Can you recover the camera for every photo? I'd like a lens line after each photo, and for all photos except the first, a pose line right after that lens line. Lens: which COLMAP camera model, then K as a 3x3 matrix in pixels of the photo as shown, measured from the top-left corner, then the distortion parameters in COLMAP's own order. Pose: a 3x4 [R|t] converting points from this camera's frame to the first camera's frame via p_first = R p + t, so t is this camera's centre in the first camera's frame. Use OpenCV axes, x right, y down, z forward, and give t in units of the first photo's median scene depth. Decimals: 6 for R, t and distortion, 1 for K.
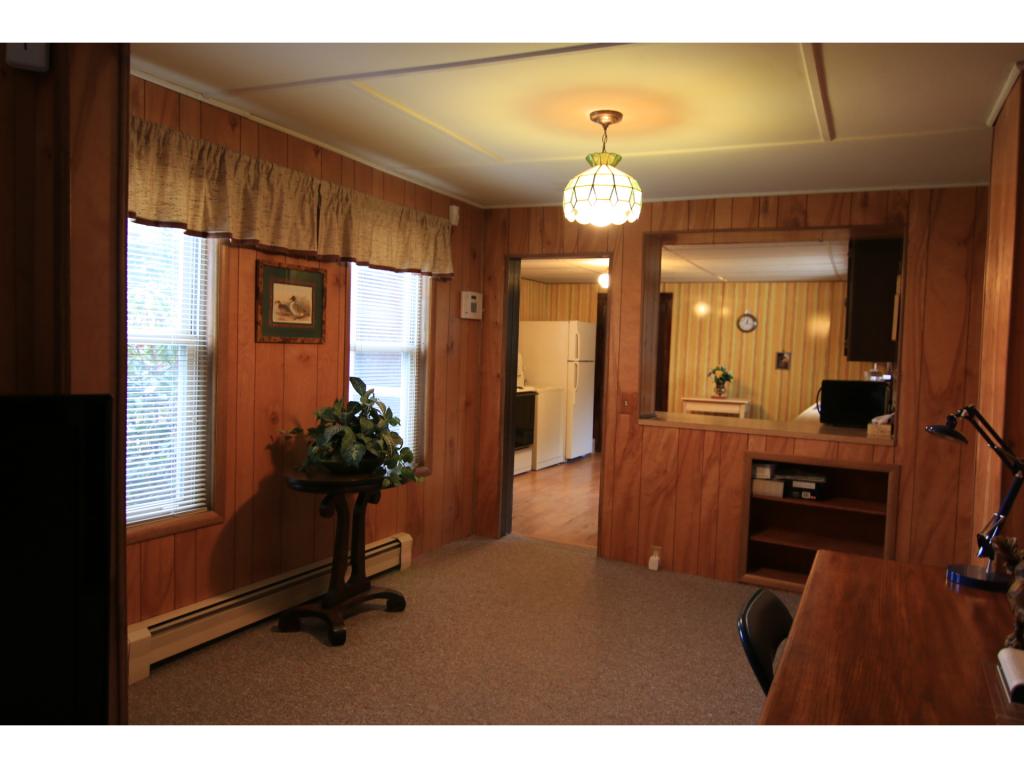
lens RADIAL K [[735.9, 0, 513.4], [0, 735.9, 385.9], [0, 0, 1]] dist [0.000749, 0.001488]
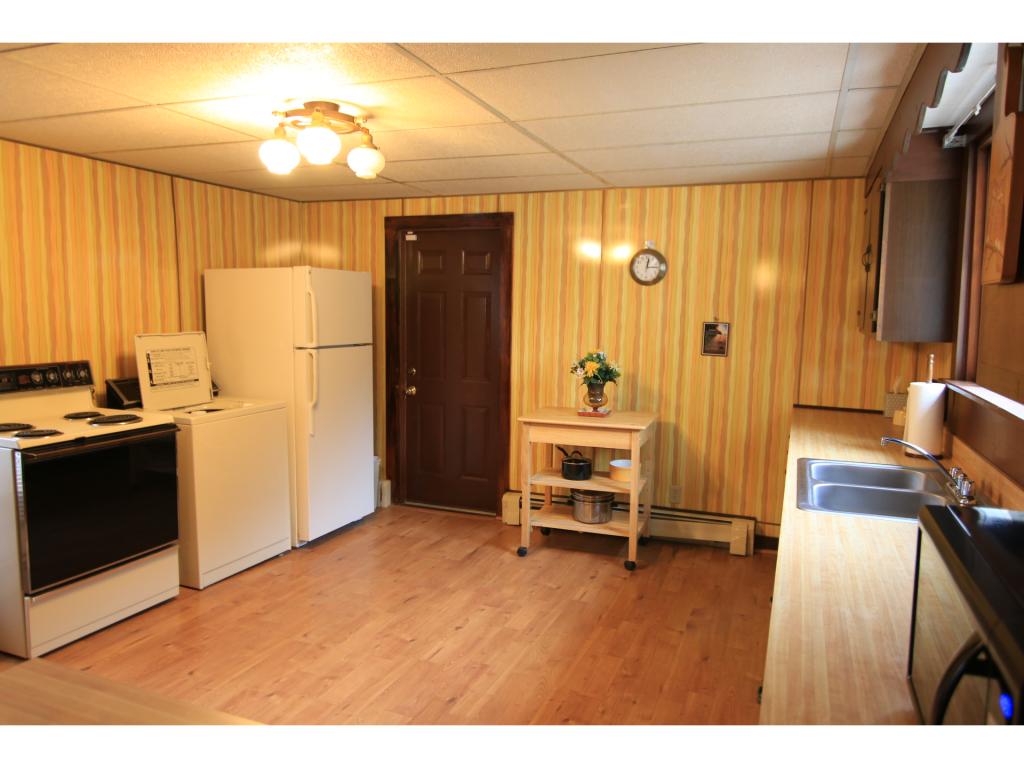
lens RADIAL K [[735.9, 0, 511.7], [0, 735.9, 385.5], [0, 0, 1]] dist [0.000749, 0.001488]
pose [[0.996632, -0.025066, 0.078084, 0.180572], [0.020604, 0.998137, 0.057437, -0.033890], [-0.079378, -0.055635, 0.995291, 0.489976]]
